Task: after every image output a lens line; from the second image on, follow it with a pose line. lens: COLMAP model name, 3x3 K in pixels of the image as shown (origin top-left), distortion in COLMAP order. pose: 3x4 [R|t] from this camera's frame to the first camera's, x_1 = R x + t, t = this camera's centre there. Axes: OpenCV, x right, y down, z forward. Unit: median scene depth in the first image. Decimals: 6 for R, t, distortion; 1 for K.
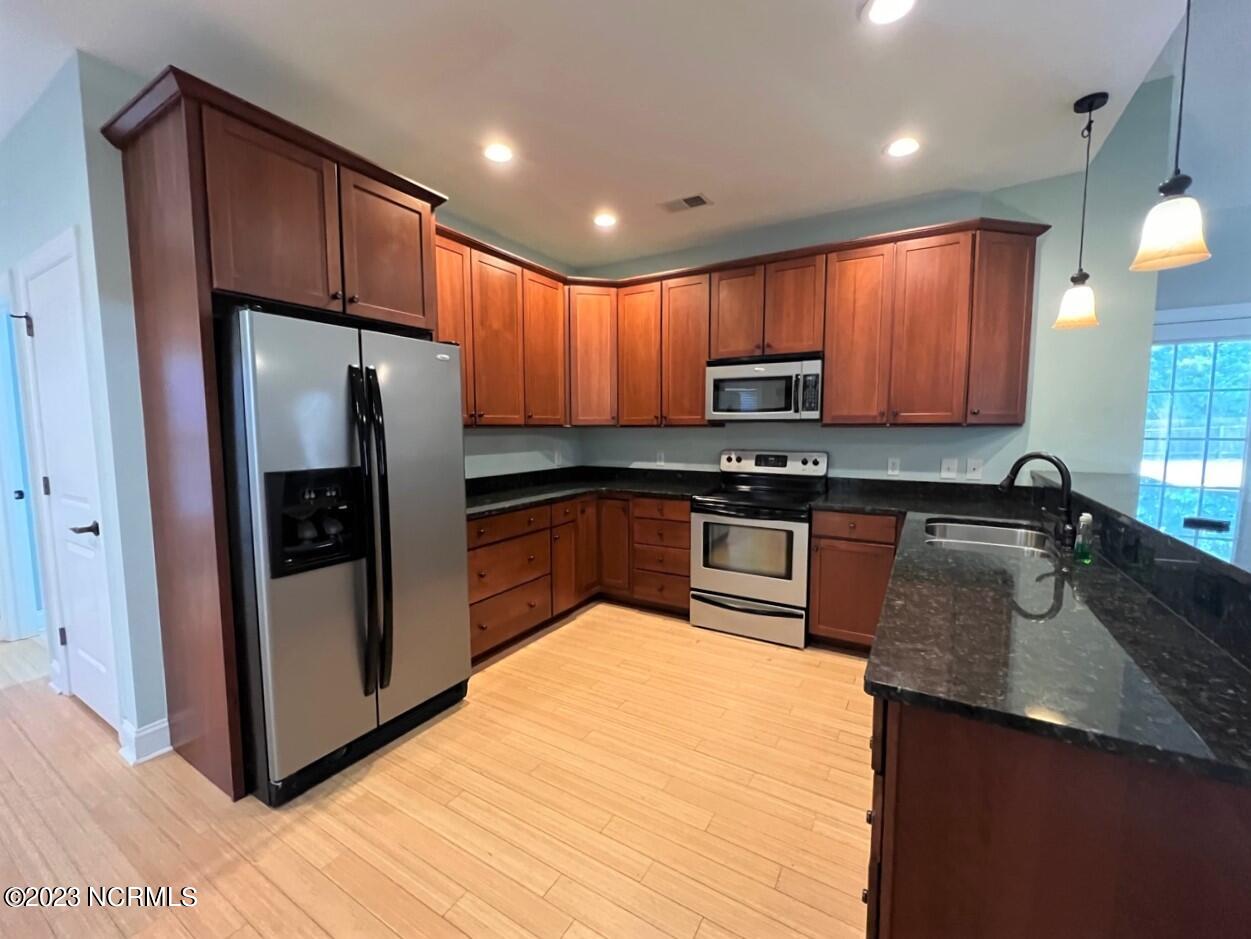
lens RADIAL K [[506.0, 0, 621.3], [0, 506.0, 468.7], [0, 0, 1]] dist [-0.003370, -0.000049]
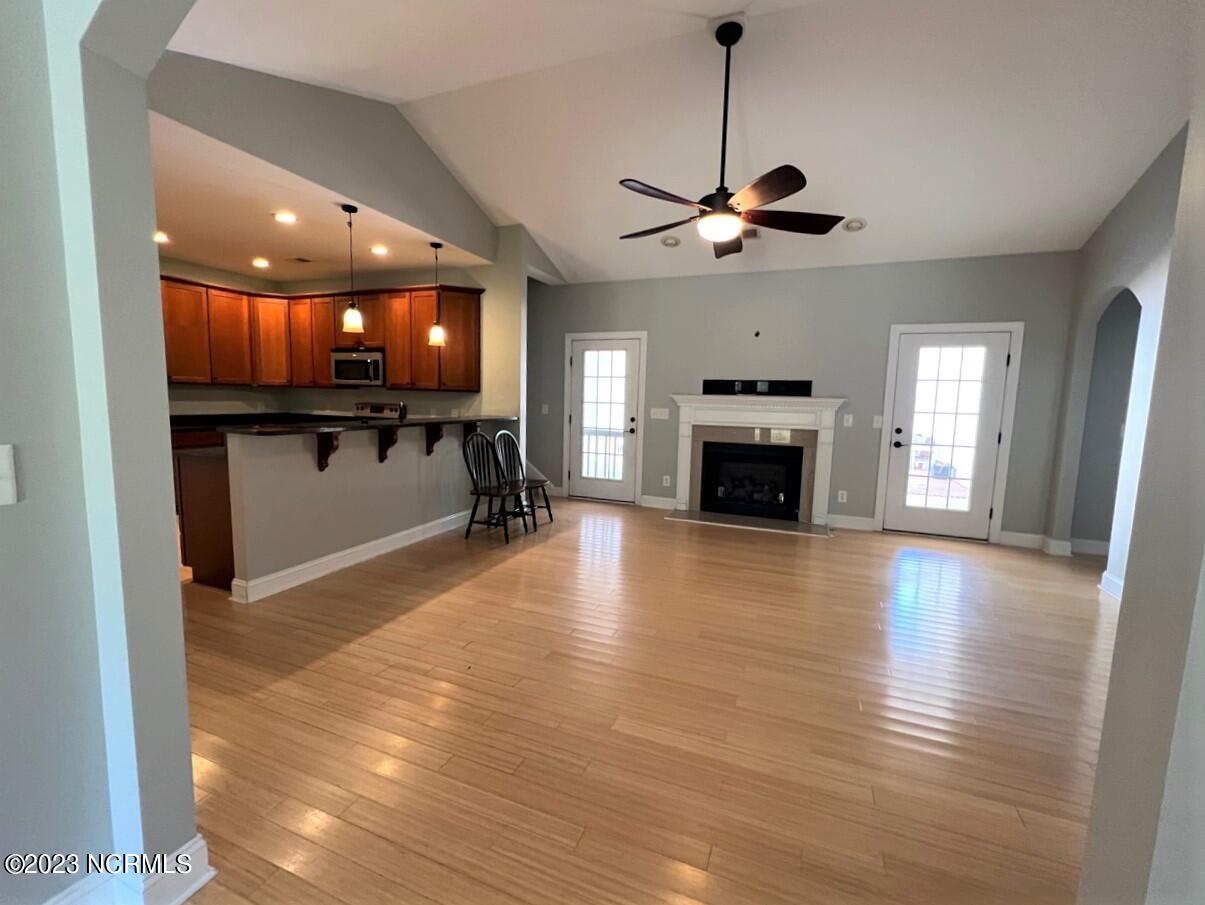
lens RADIAL K [[505.9, 0, 602.5], [0, 505.9, 452.5], [0, 0, 1]] dist [-0.002069, -0.000020]
pose [[0.987403, 0.012447, 0.157735, 0.872584], [-0.016715, 0.999528, 0.025759, 0.080691], [-0.157340, -0.028071, 0.987146, -0.893984]]
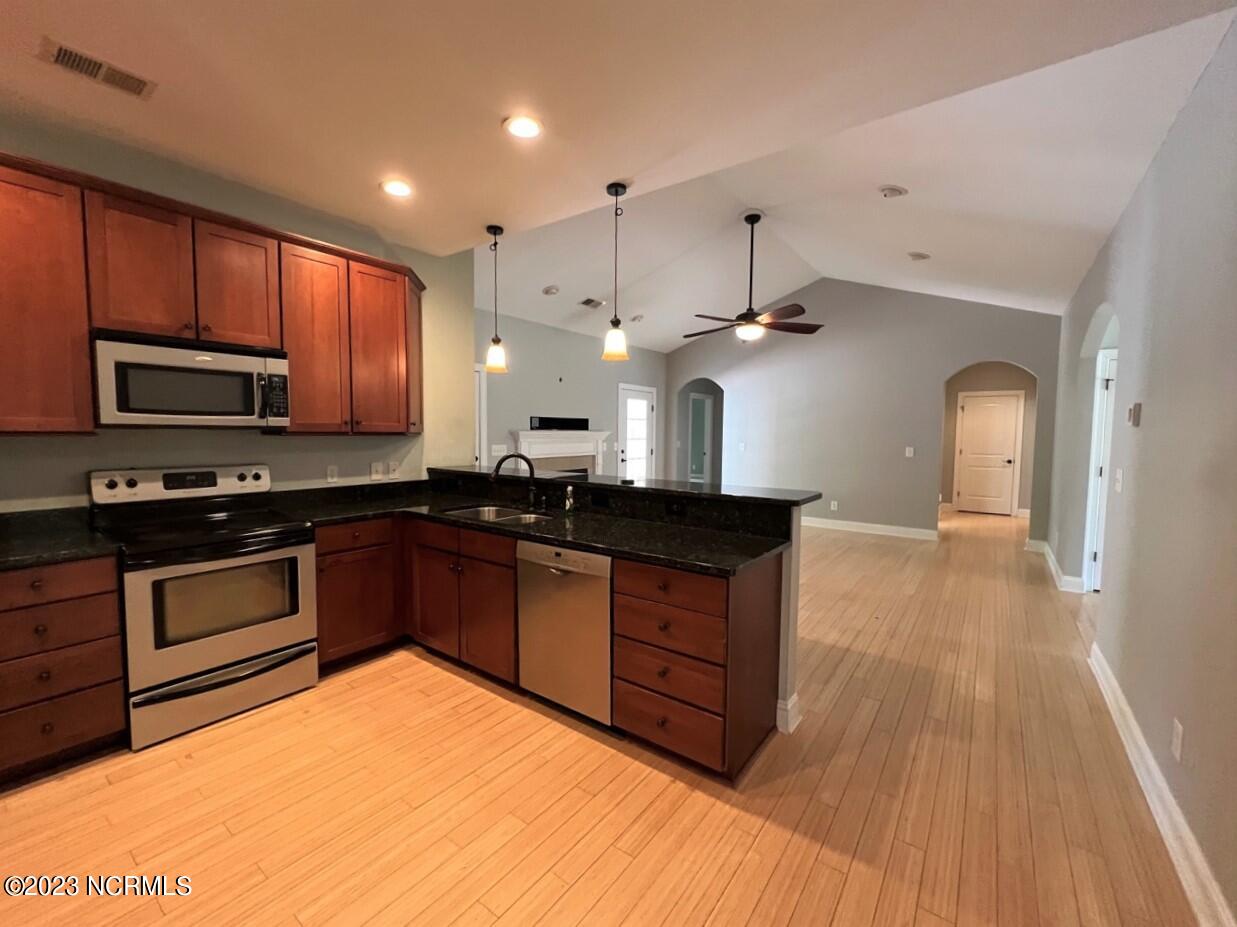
lens RADIAL K [[500.4, 0, 614.4], [0, 500.4, 462.7], [0, 0, 1]] dist [-0.003370, -0.000049]
pose [[0.111580, -0.057917, 0.992066, -0.407831], [0.074500, 0.995978, 0.049766, -0.035587], [-0.990959, 0.068356, 0.115446, 0.332294]]
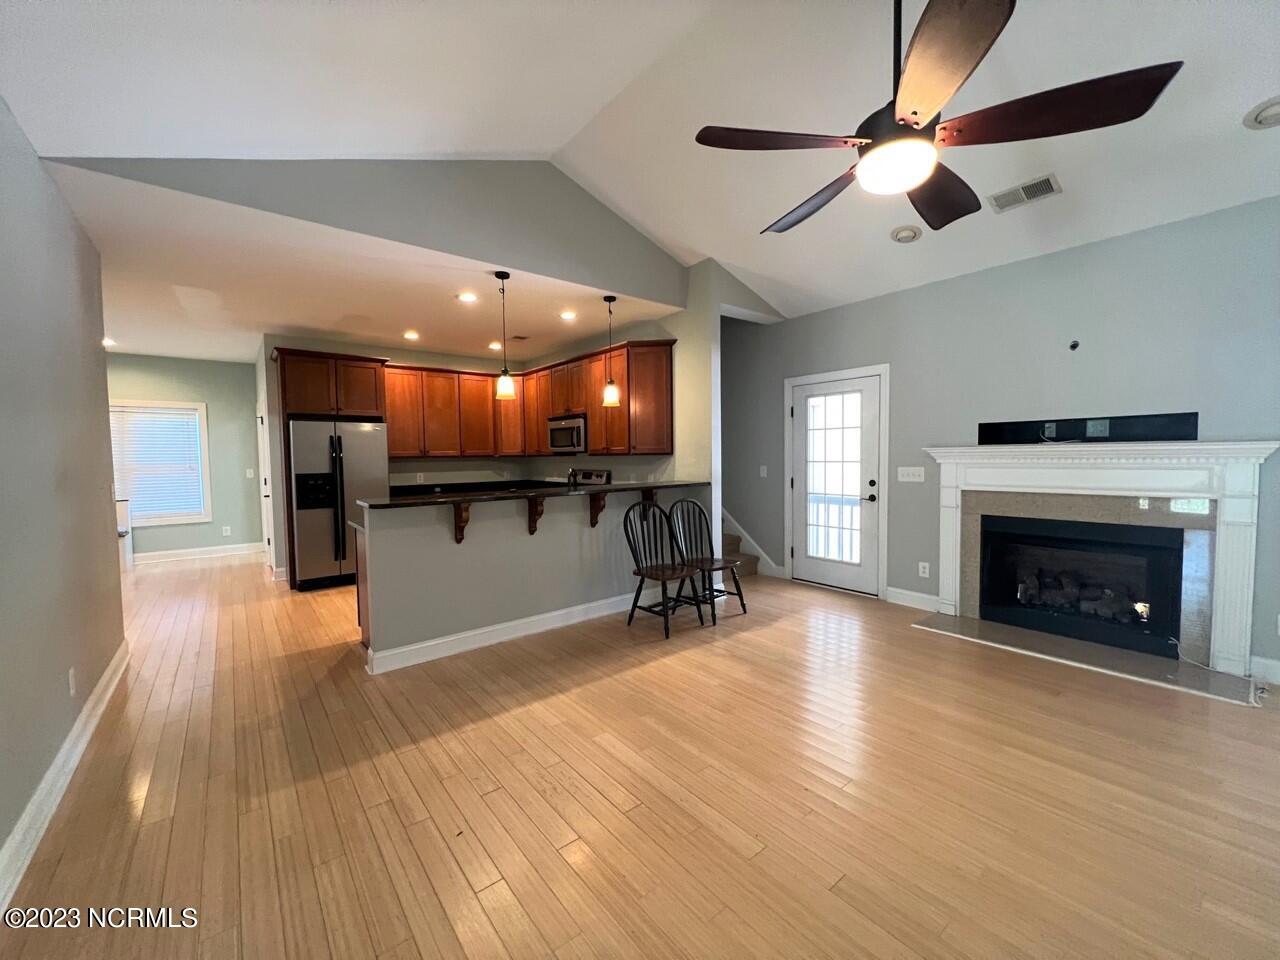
lens RADIAL K [[511.7, 0, 640.0], [0, 511.7, 480.0], [0, 0, 1]] dist [-0.002147, -0.000012]
pose [[0.937488, 0.008005, -0.347927, 1.179689], [-0.019527, 0.999370, -0.029622, 0.049883], [0.347470, 0.034564, 0.937054, -0.592059]]
